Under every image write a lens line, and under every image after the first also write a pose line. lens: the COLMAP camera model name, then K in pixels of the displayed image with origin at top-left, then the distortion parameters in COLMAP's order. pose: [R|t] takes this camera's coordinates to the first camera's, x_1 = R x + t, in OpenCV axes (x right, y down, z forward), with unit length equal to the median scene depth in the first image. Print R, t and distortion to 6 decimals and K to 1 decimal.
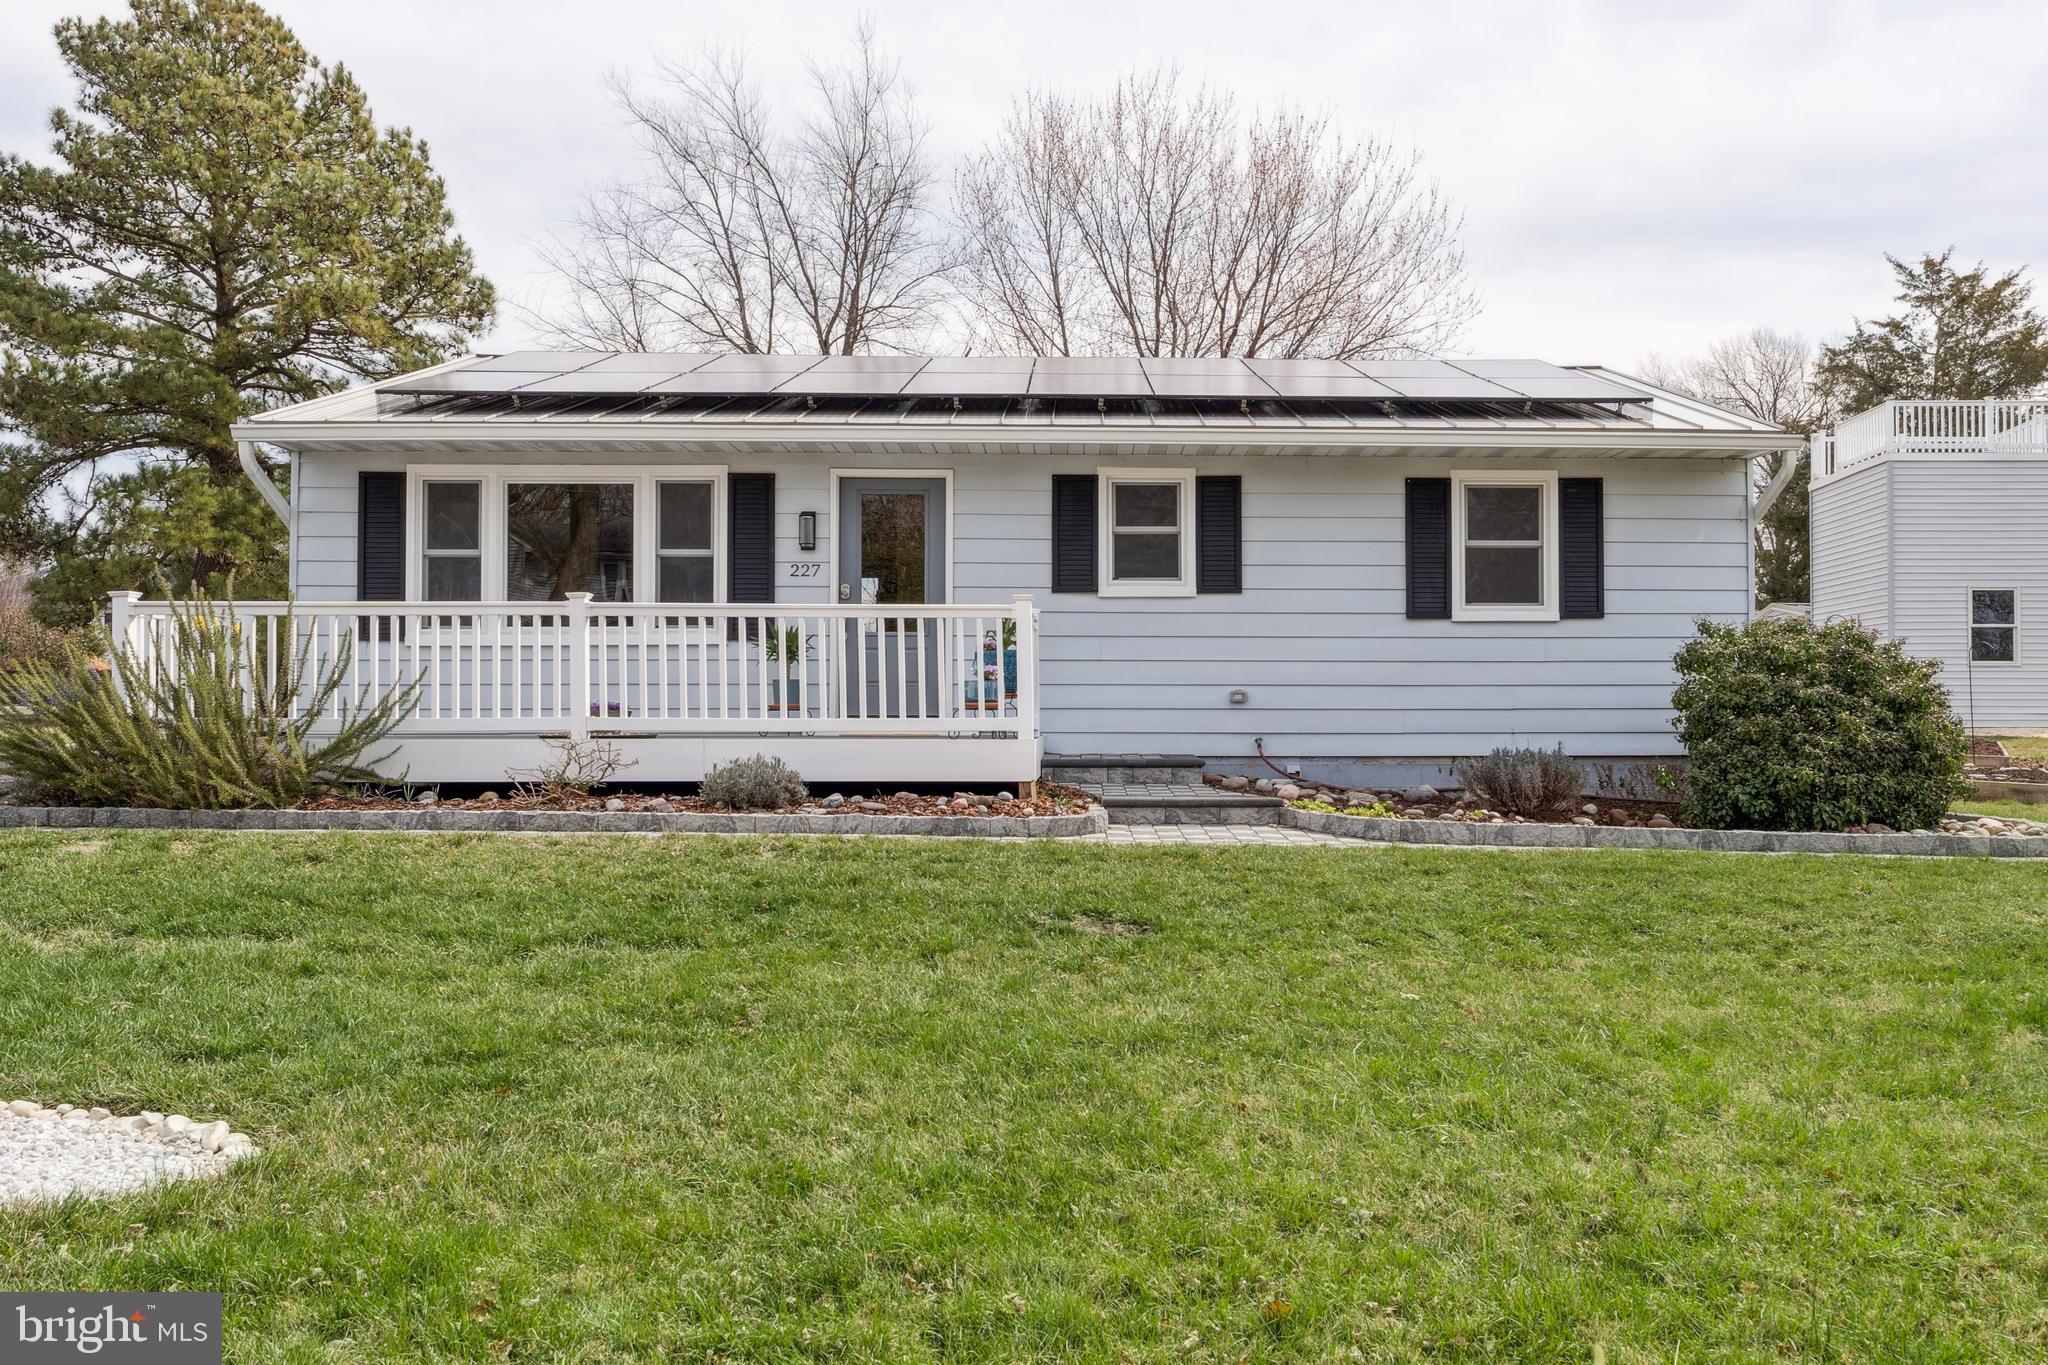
lens RADIAL K [[1581.6, 0, 1198.4], [0, 1581.6, 684.7], [0, 0, 1]] dist [0.009372, -0.009231]
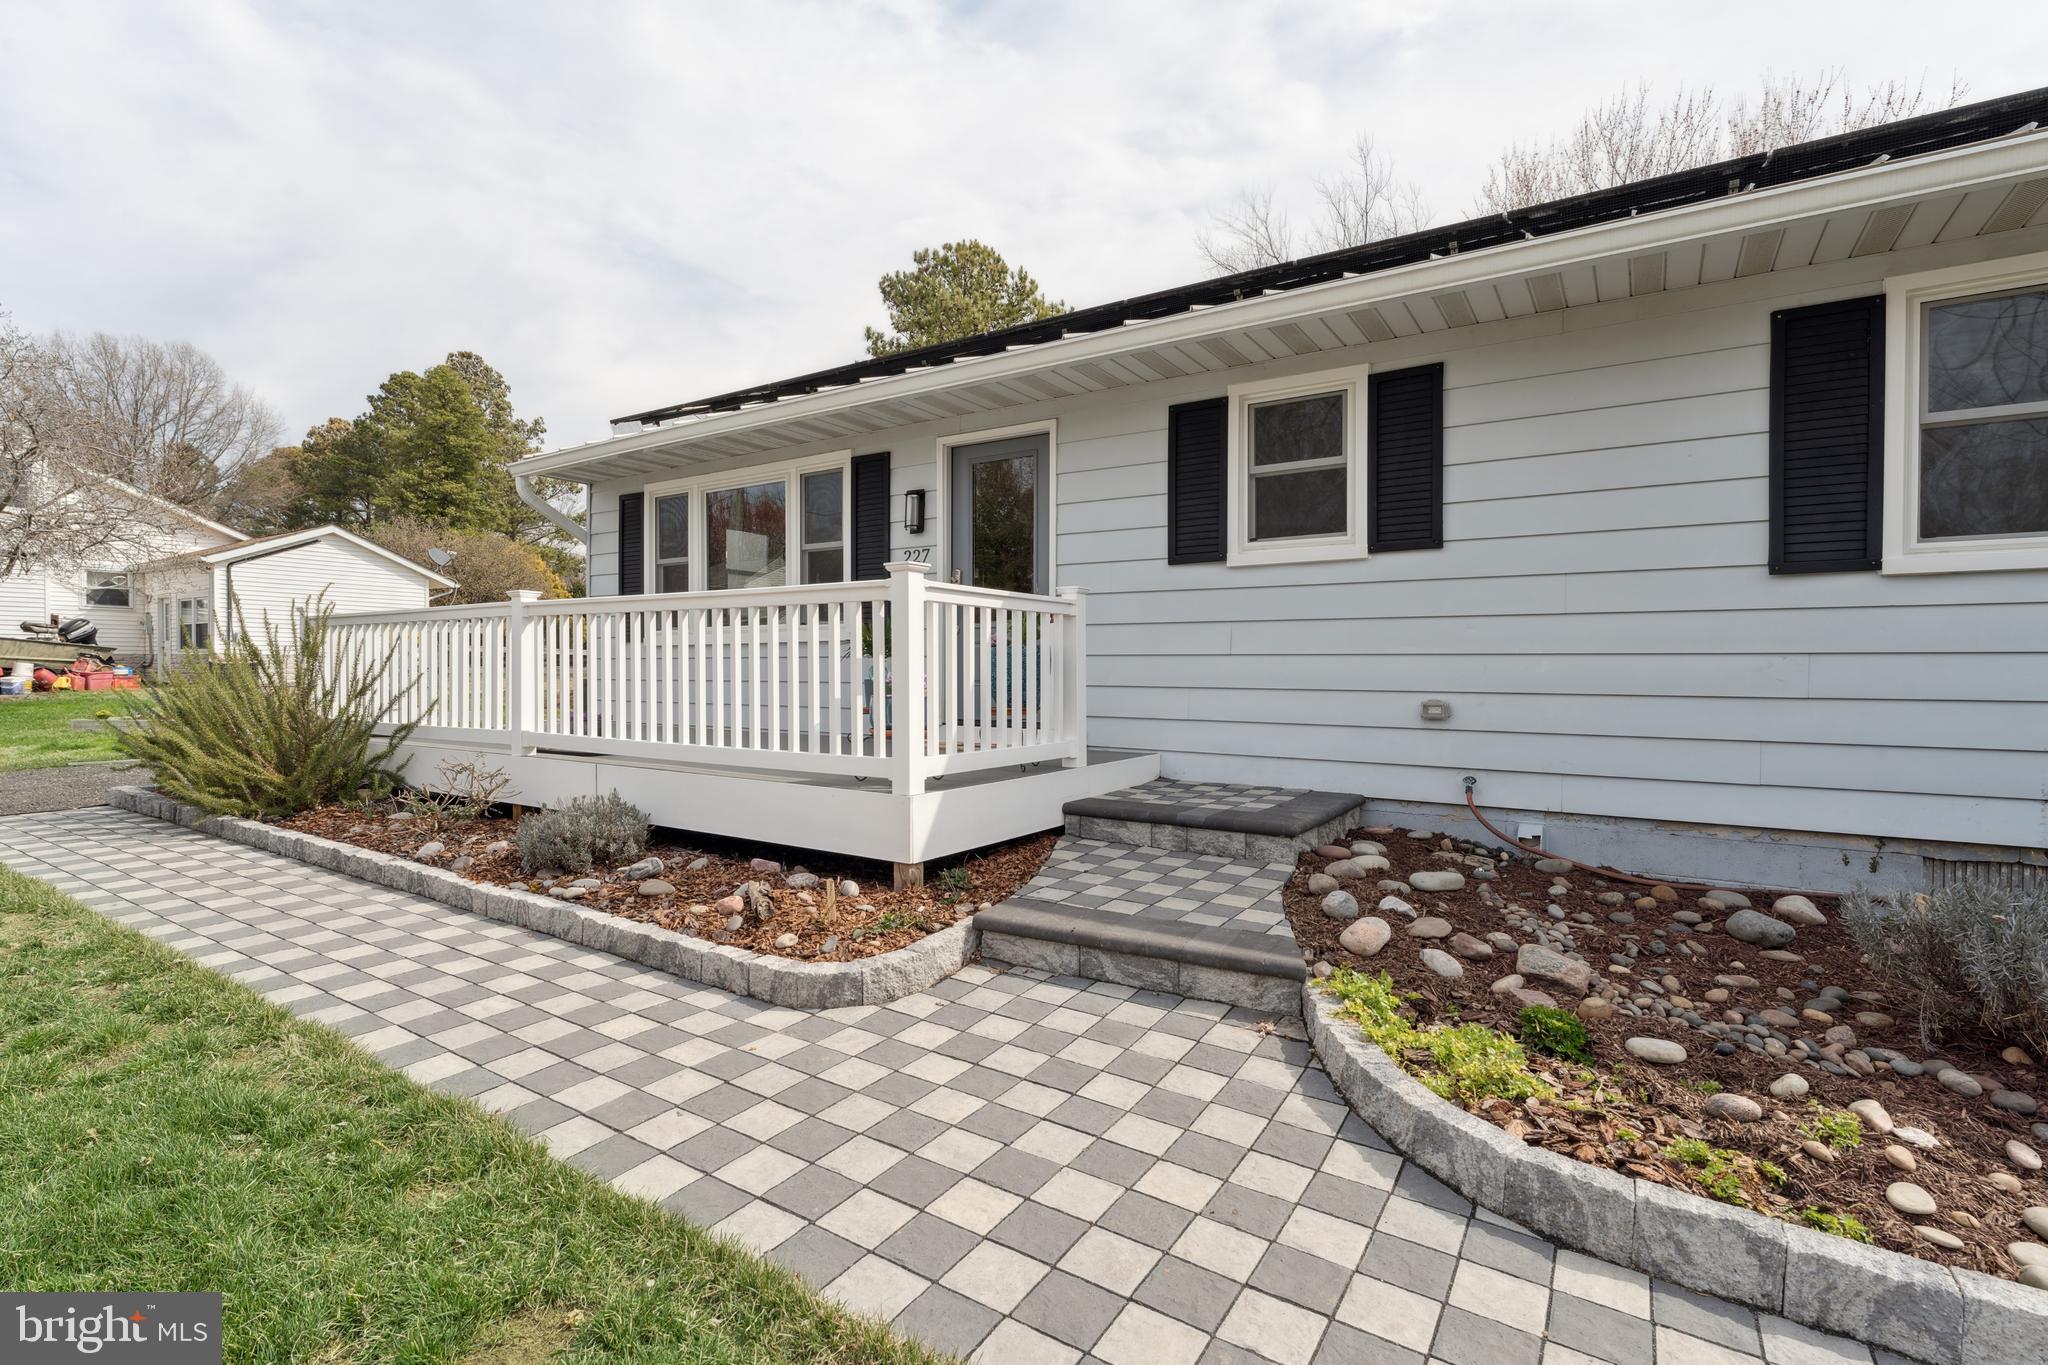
lens RADIAL K [[984.5, 0, 1013.3], [0, 984.5, 682.1], [0, 0, 1]] dist [0.000198, 0.000290]
pose [[0.803570, 0.011038, -0.595107, 0.124502], [0.006730, 0.999596, 0.027628, -0.016034], [0.595172, -0.026206, 0.803171, 0.575243]]
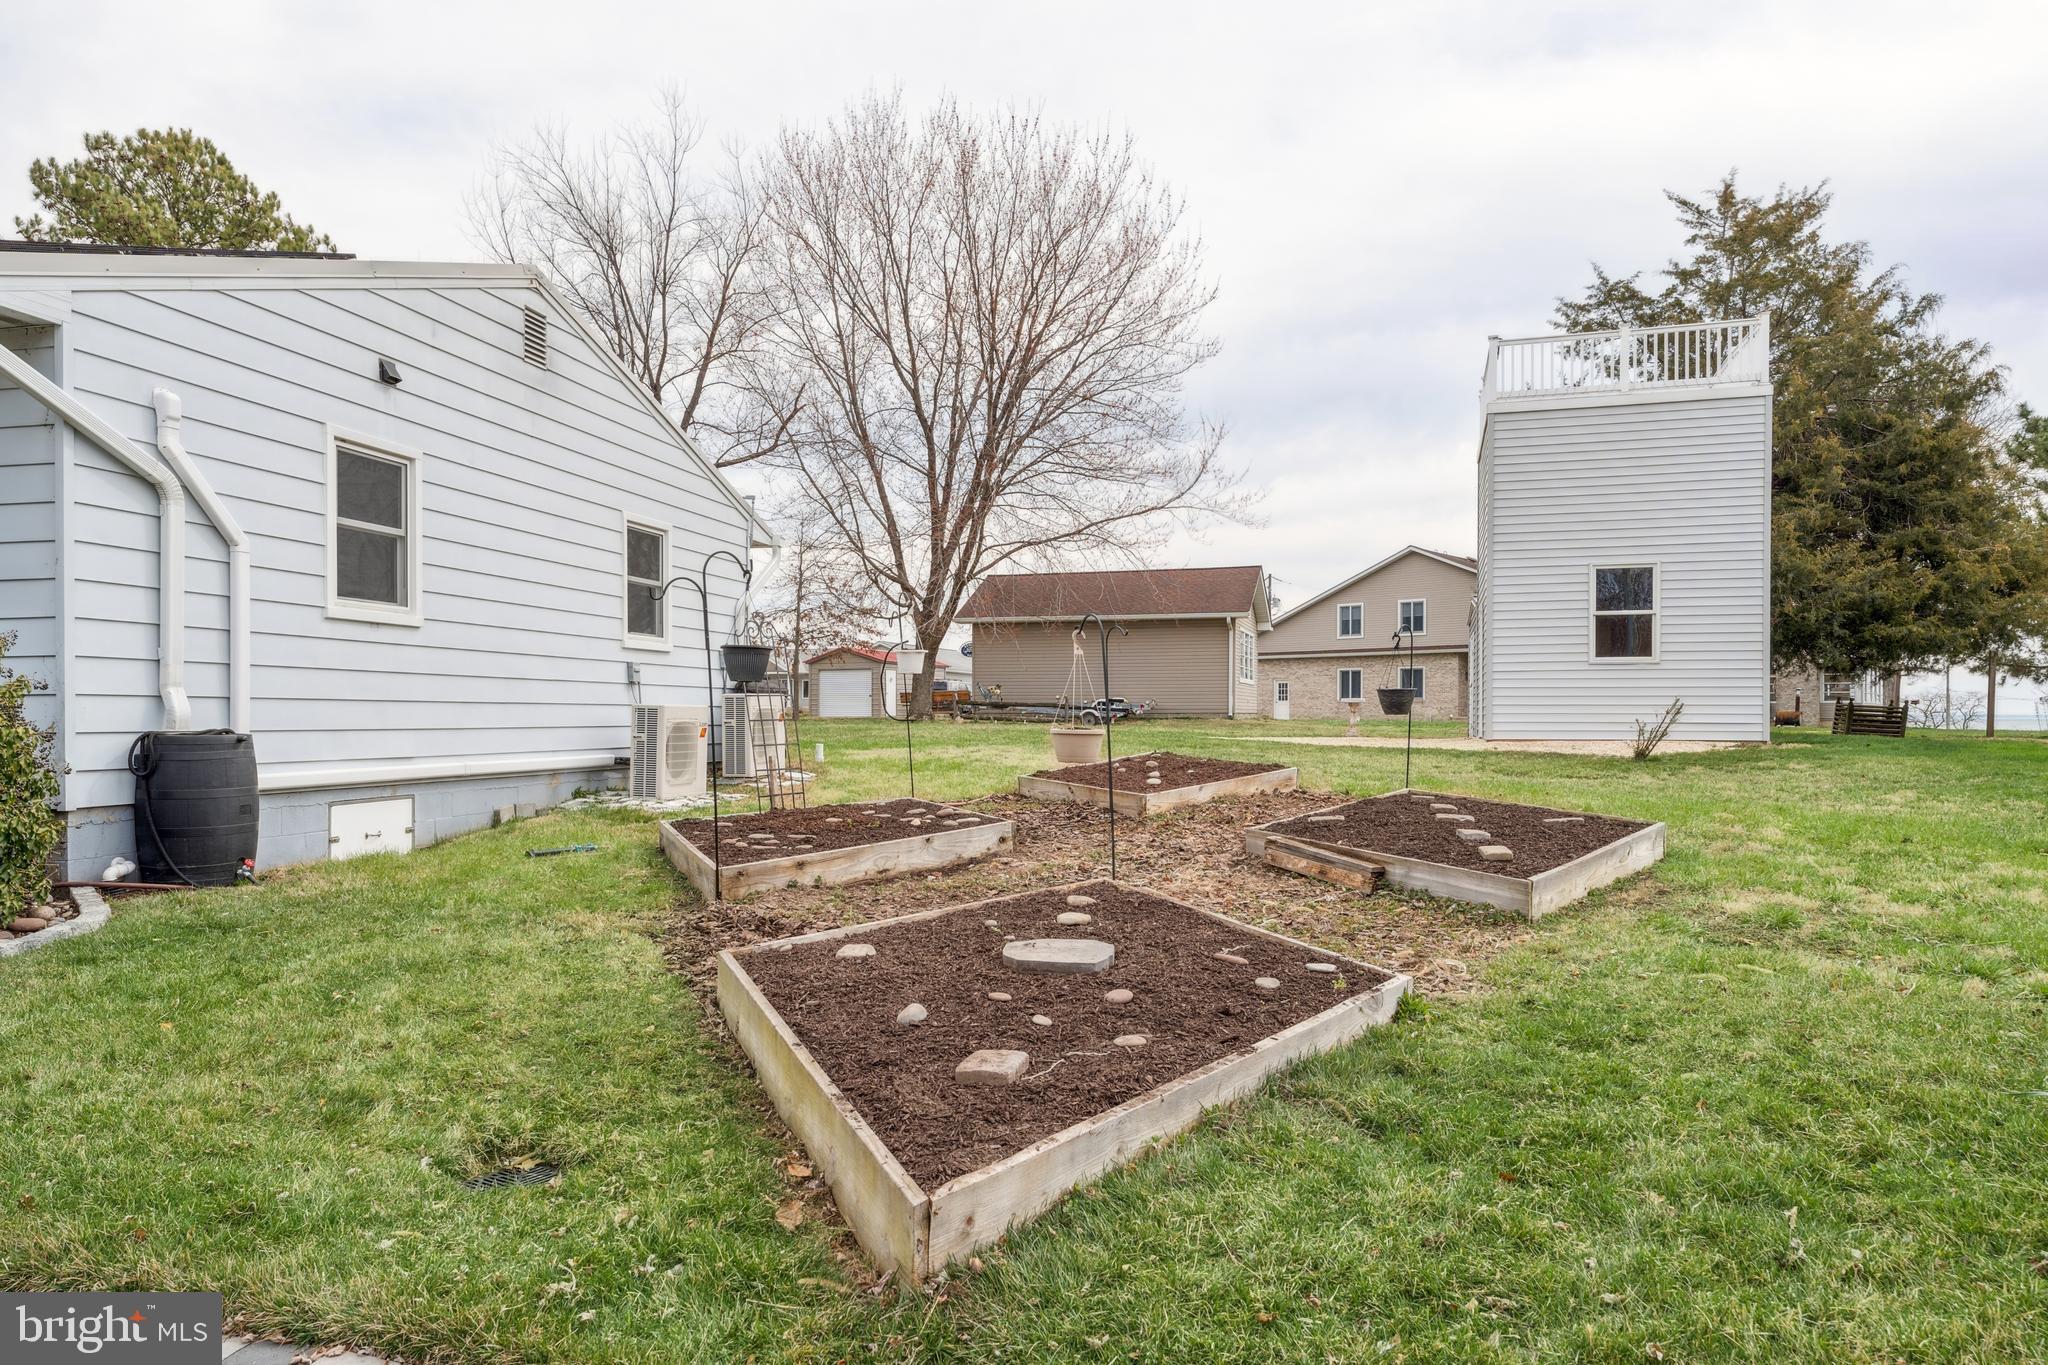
lens RADIAL K [[1299.6, 0, 1022.2], [0, 1299.6, 689.6], [0, 0, 1]] dist [0.001301, -0.003275]
pose [[0.961482, -0.006075, -0.274800, 0.847906], [0.005787, 0.999982, -0.001860, 0.001229], [0.274807, 0.000198, 0.961499, 0.645083]]
